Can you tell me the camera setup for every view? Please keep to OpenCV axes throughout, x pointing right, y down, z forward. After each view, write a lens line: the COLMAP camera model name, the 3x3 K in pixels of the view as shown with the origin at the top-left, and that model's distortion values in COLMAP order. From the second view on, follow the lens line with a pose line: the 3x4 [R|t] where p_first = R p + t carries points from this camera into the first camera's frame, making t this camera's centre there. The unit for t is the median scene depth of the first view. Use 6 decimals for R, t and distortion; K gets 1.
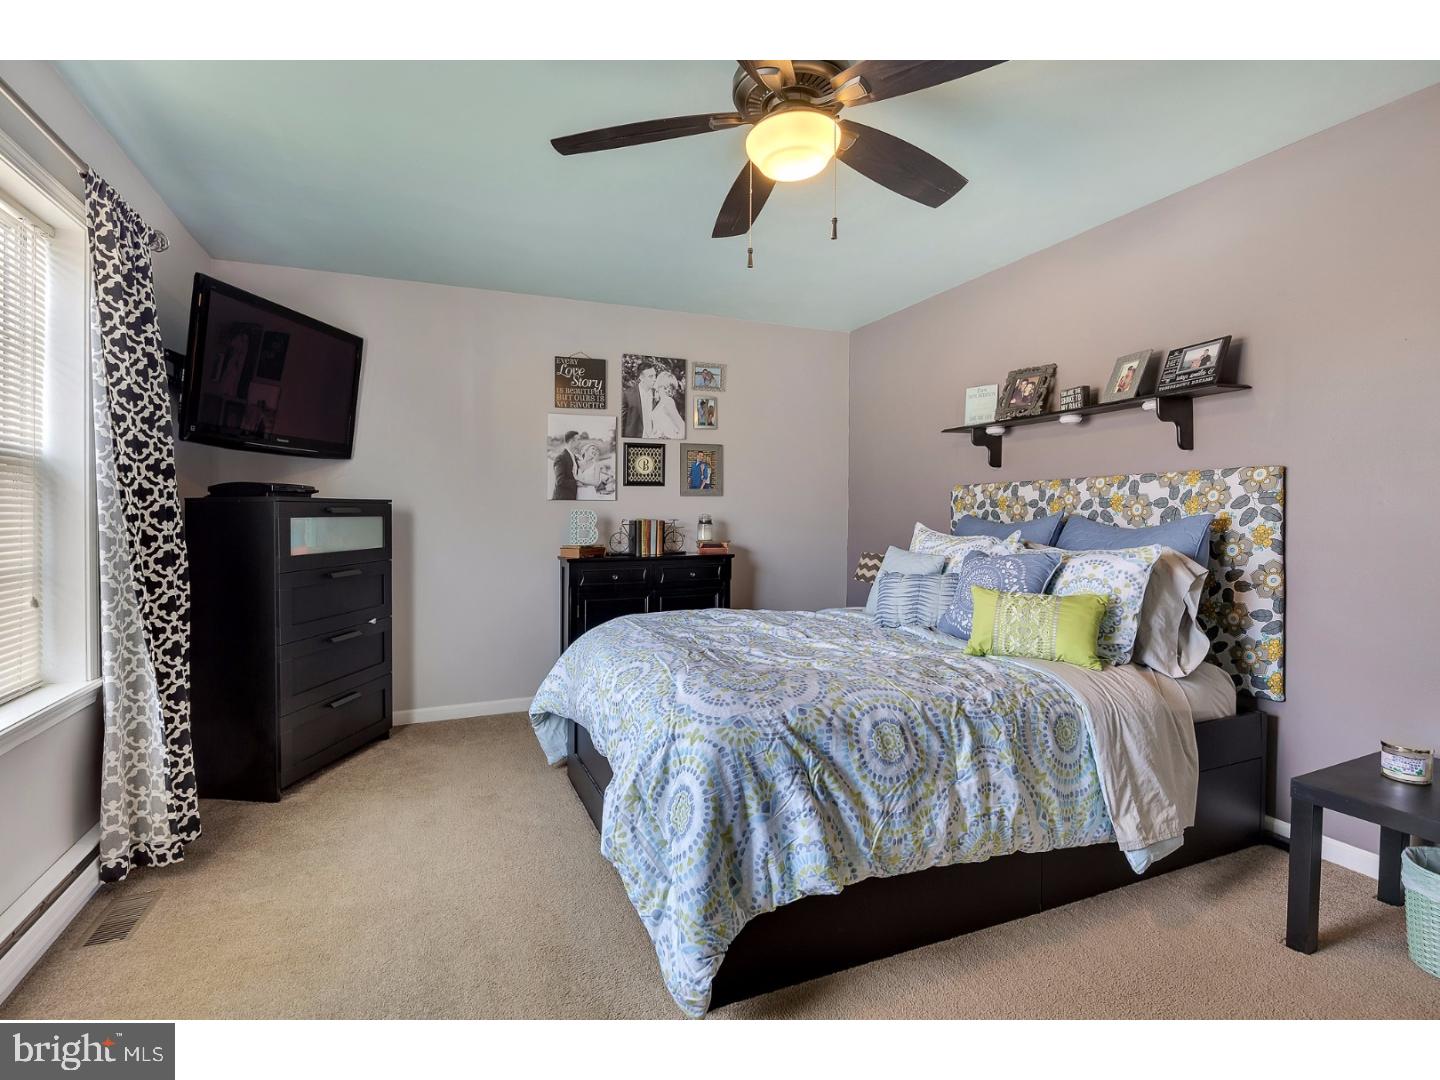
lens RADIAL K [[690.1, 0, 717.3], [0, 690.1, 534.1], [0, 0, 1]] dist [-0.002414, -0.001362]
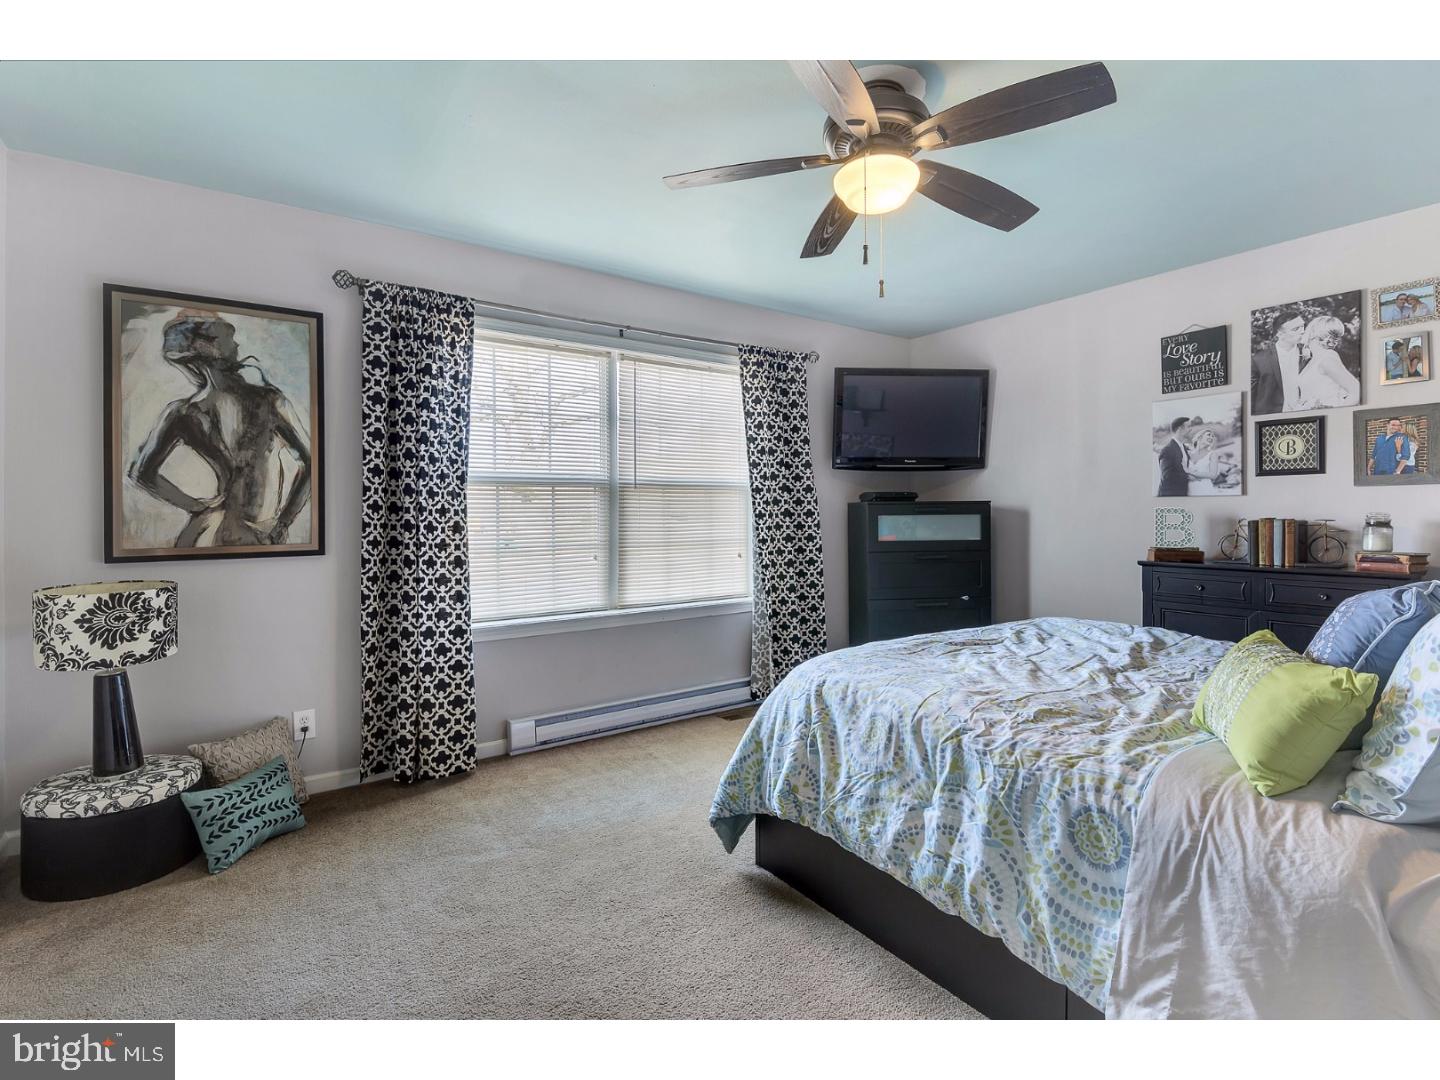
lens RADIAL K [[690.1, 0, 717.2], [0, 690.1, 537.2], [0, 0, 1]] dist [-0.002414, -0.001362]
pose [[0.218950, 0.036881, -0.975039, 0.510020], [-0.025126, 0.999167, 0.032152, -0.010191], [0.975413, 0.017459, 0.219694, 0.226266]]
